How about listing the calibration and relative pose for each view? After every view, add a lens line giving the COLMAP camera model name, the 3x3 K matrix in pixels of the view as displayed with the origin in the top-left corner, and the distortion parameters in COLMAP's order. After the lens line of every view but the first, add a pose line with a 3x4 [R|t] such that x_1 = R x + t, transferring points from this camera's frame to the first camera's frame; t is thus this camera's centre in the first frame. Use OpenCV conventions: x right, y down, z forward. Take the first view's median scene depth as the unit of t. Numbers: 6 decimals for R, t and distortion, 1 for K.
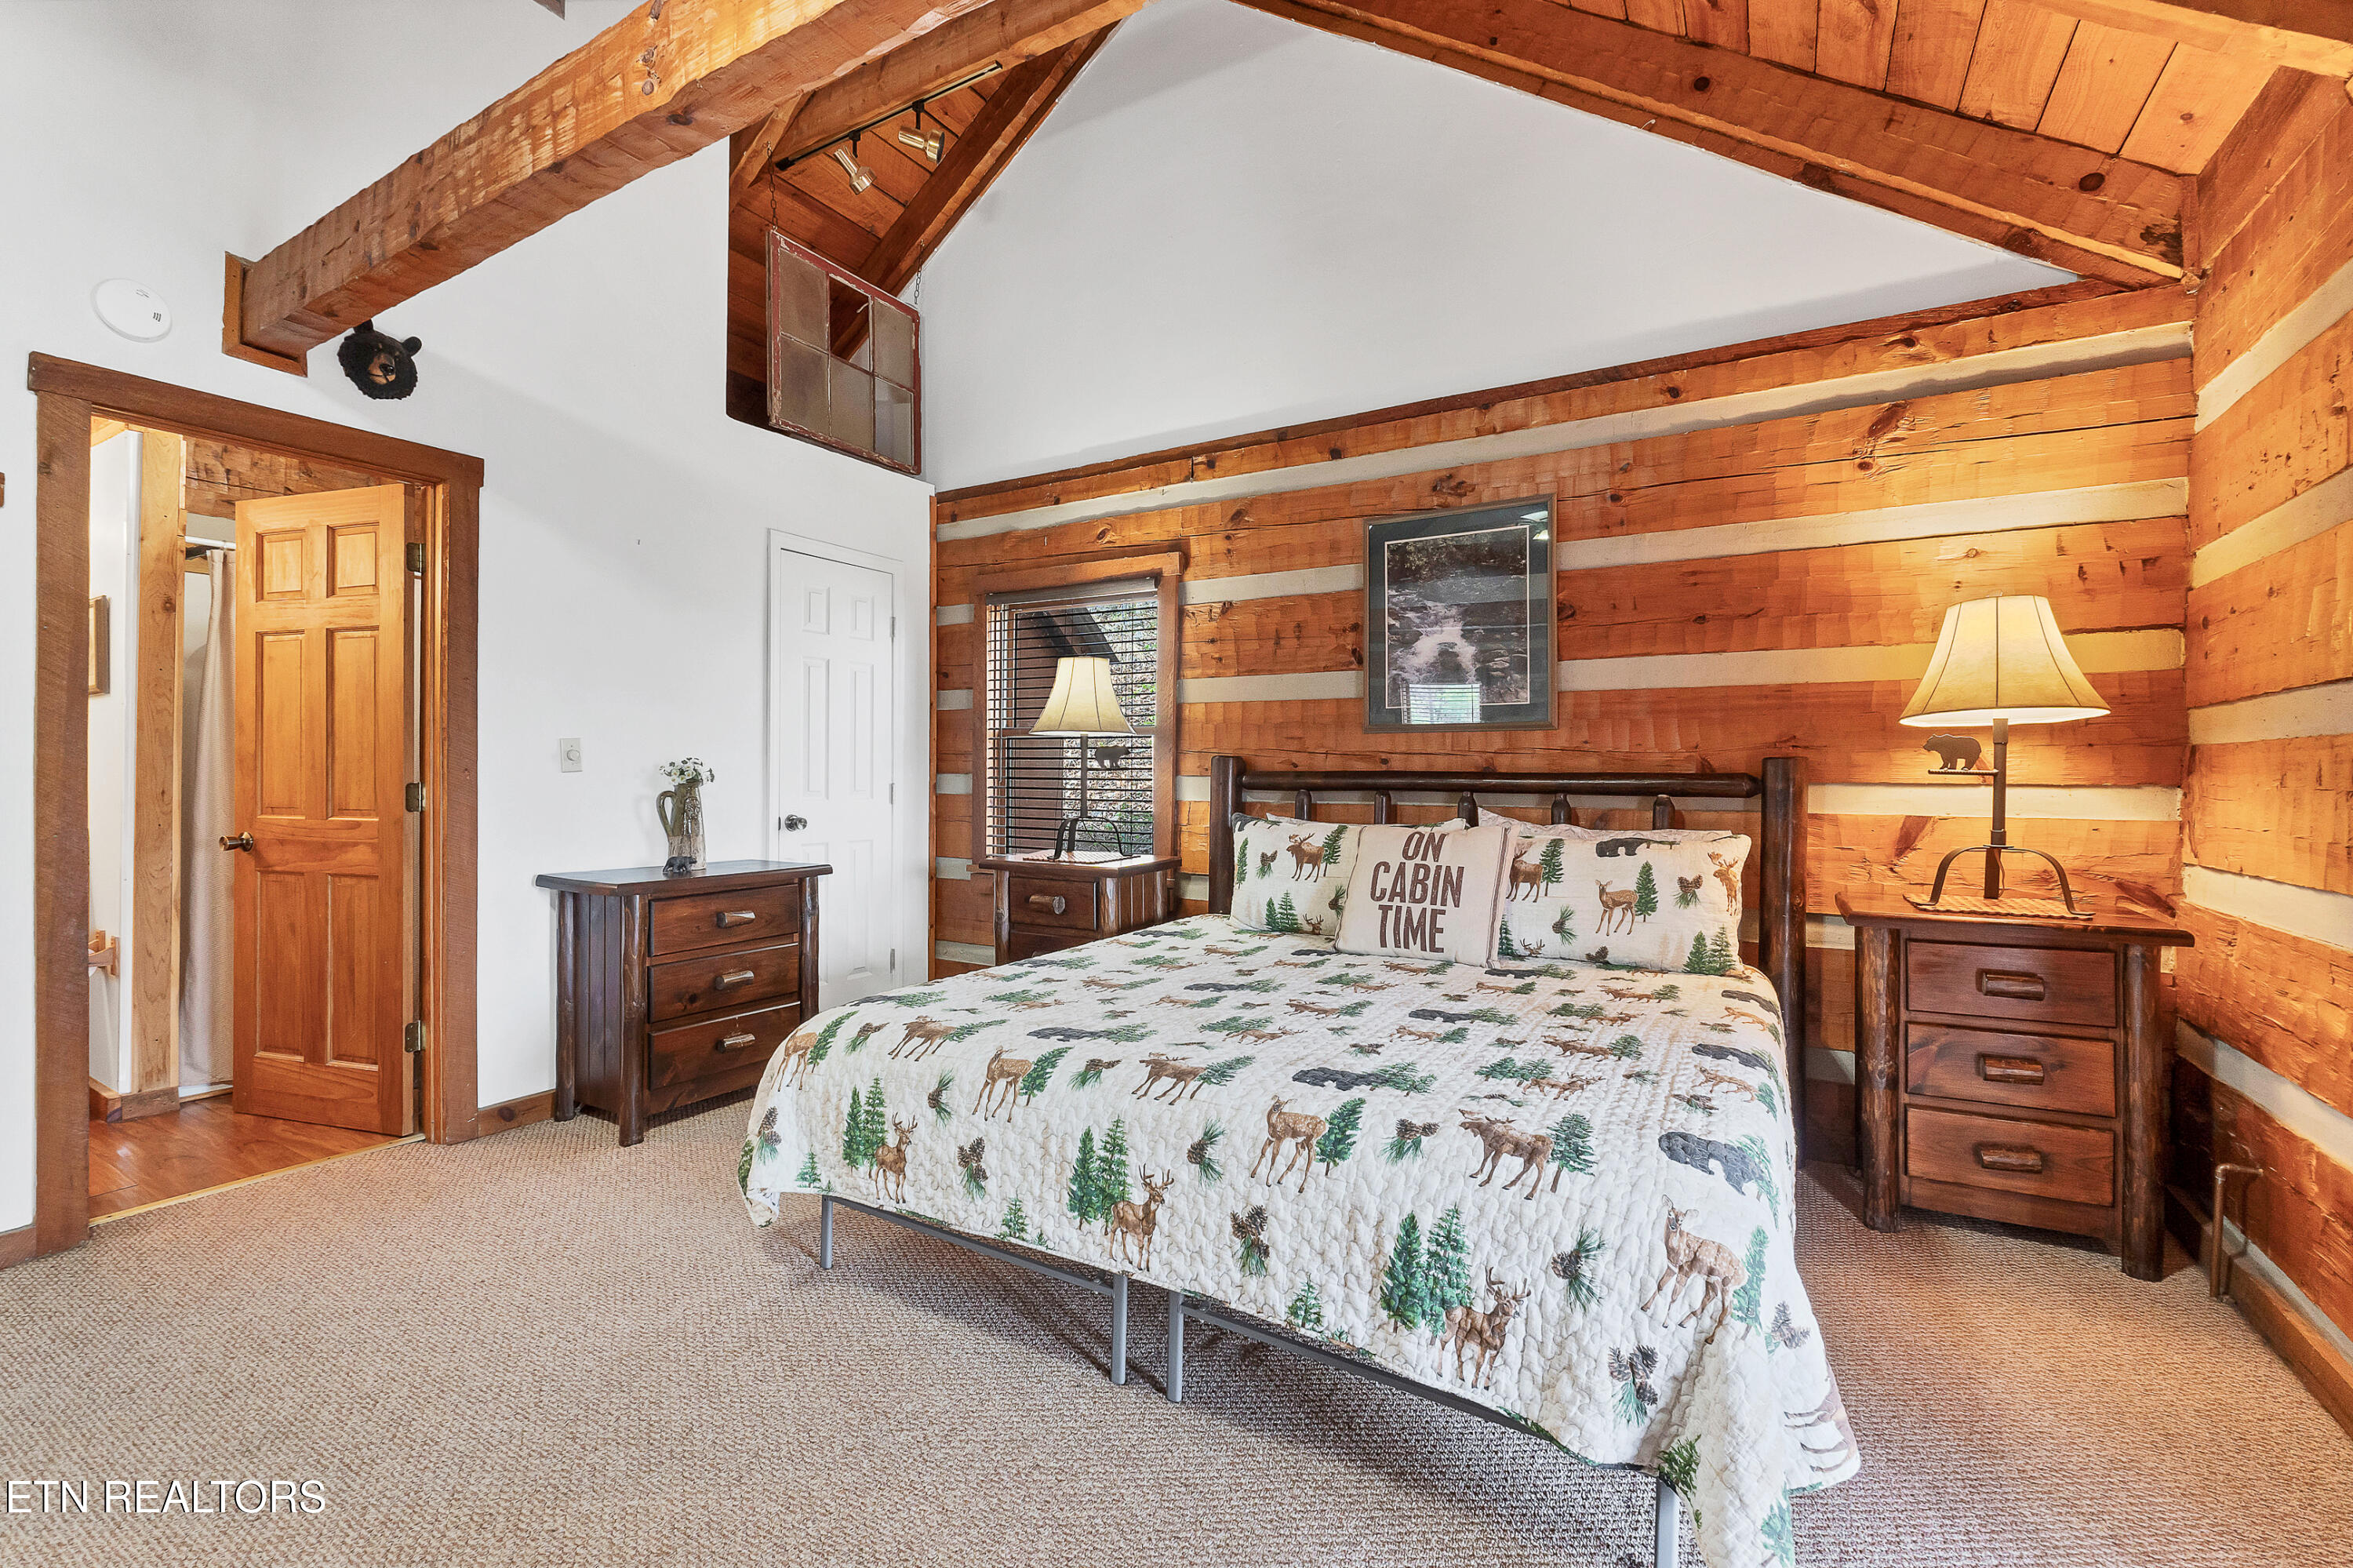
lens RADIAL K [[1041.7, 0, 1154.8], [0, 1041.7, 775.2], [0, 0, 1]] dist [-0.008958, -0.000129]
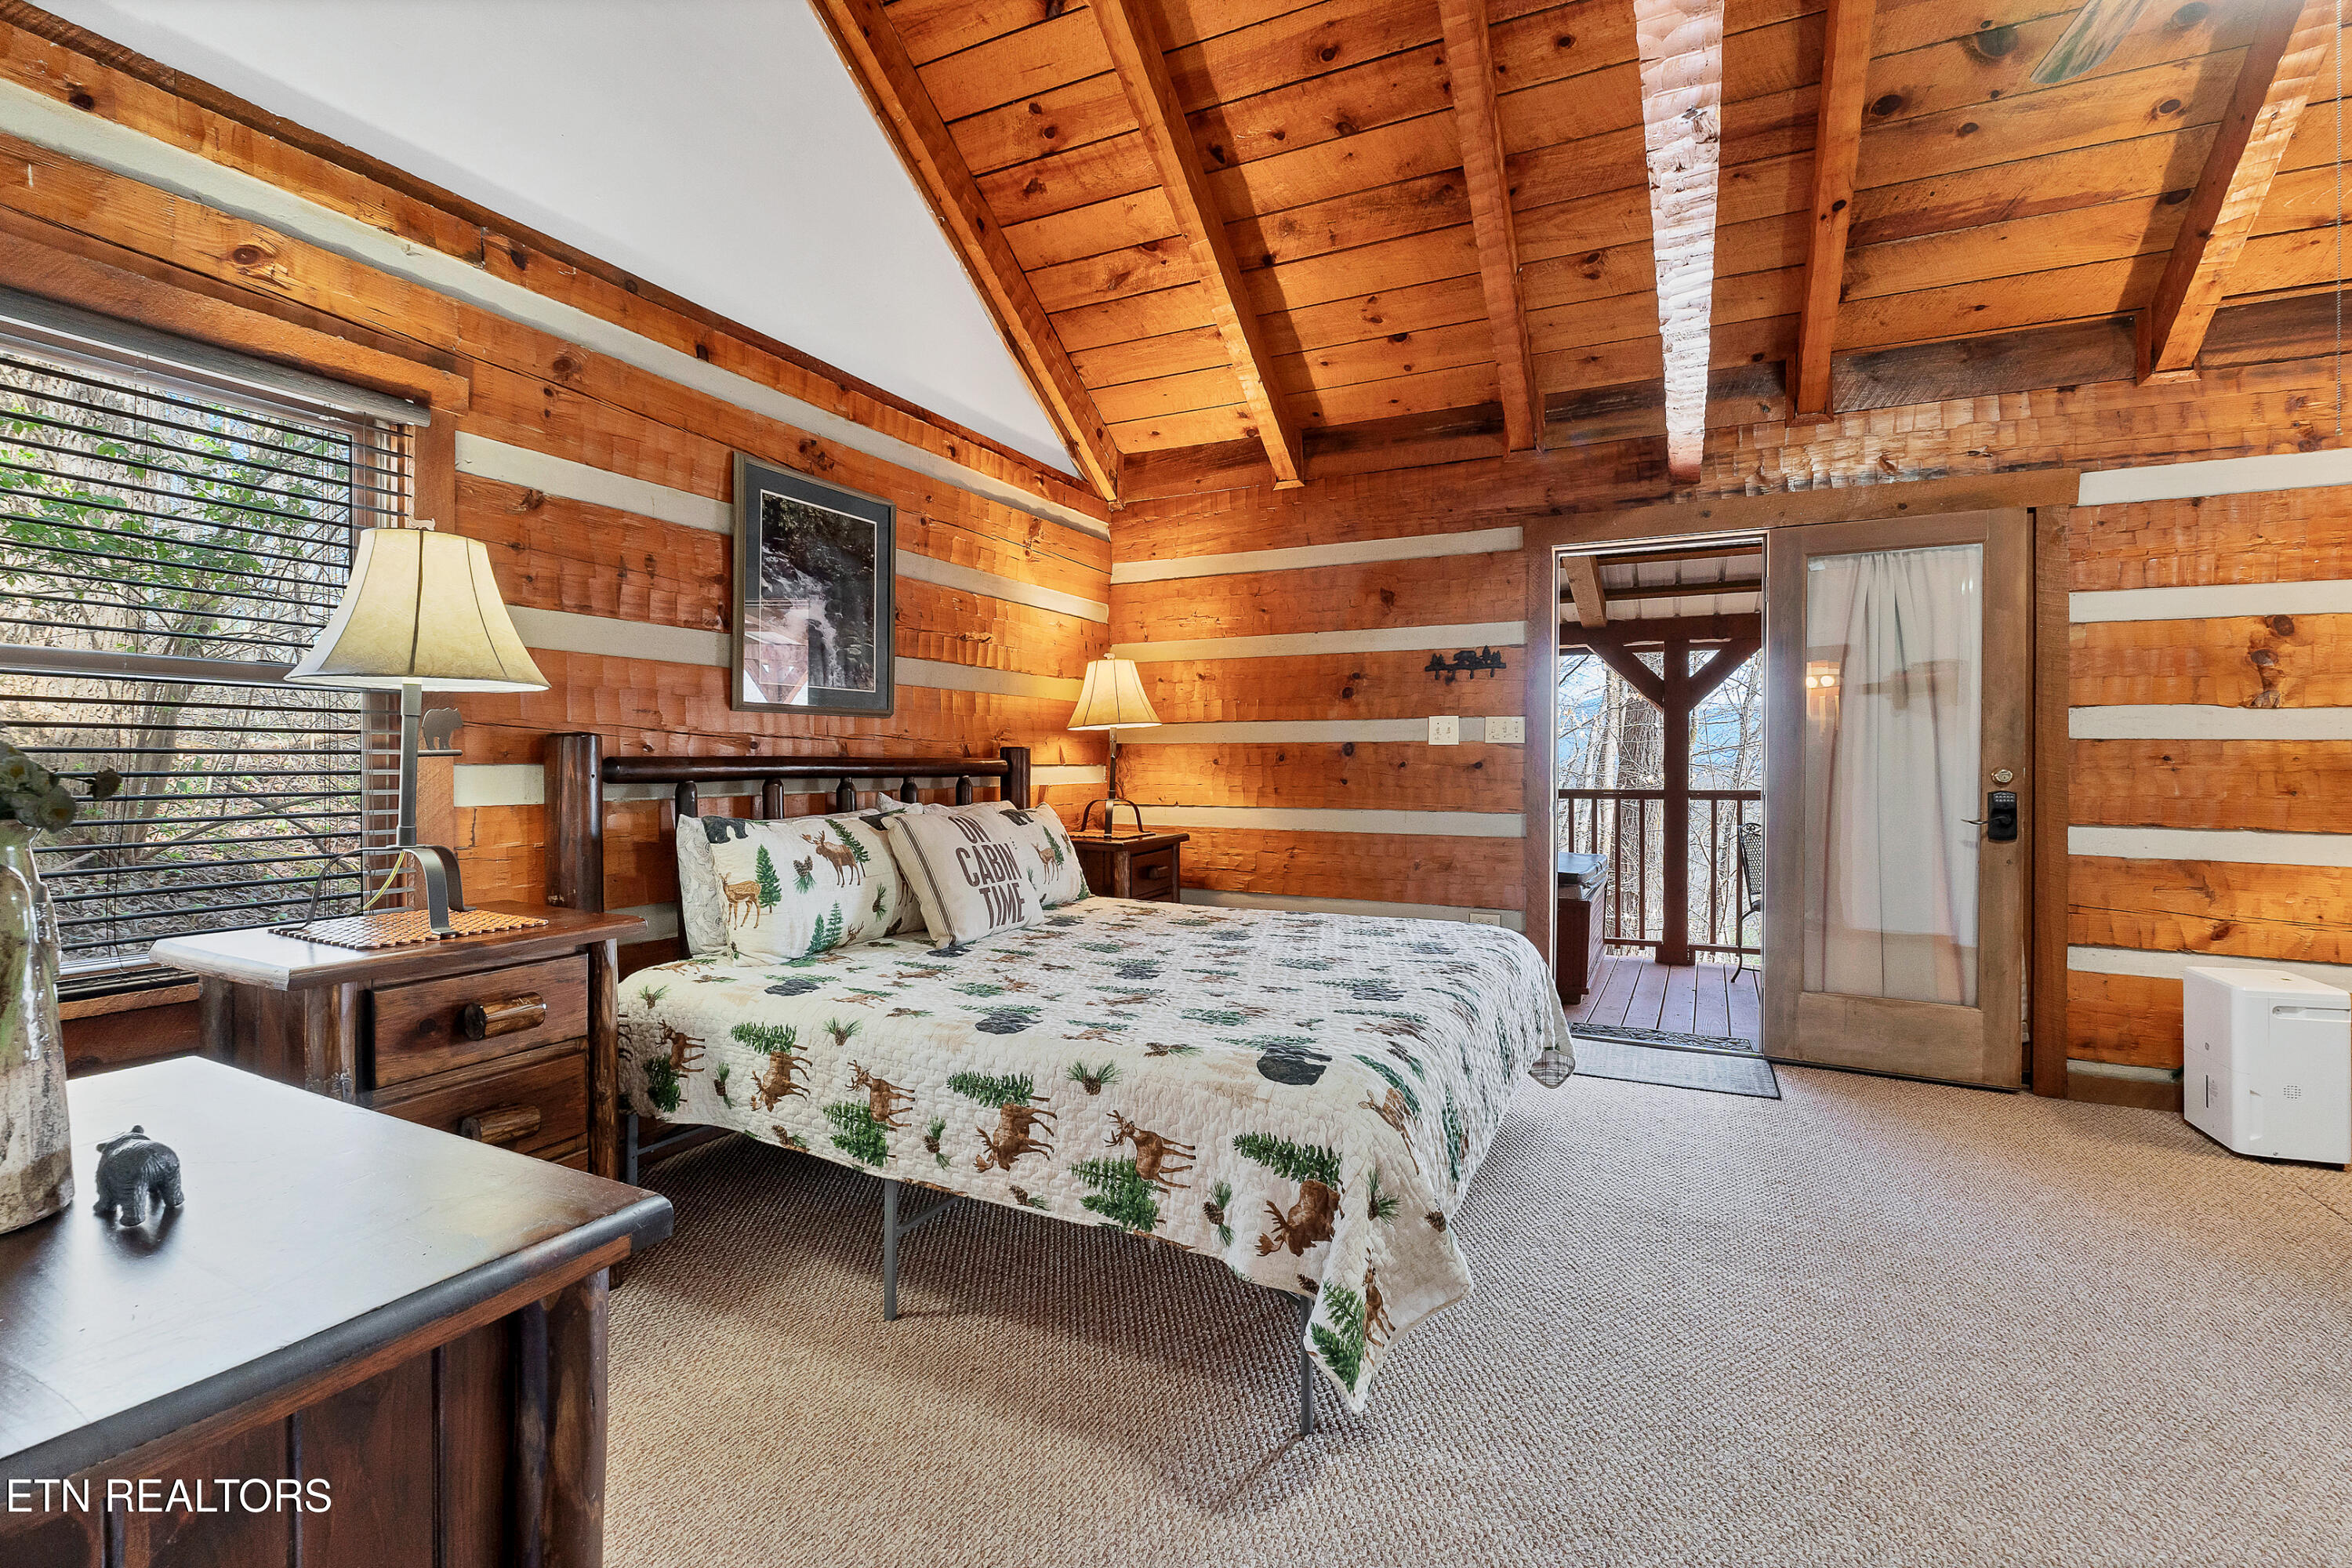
lens RADIAL K [[1026.2, 0, 1163.4], [0, 1026.2, 773.7], [0, 0, 1]] dist [-0.001949, -0.000214]
pose [[-0.082692, -0.018944, 0.996395, -0.800773], [-0.000692, 0.999820, 0.018952, -0.007440], [-0.996575, 0.000877, -0.082690, 0.907863]]
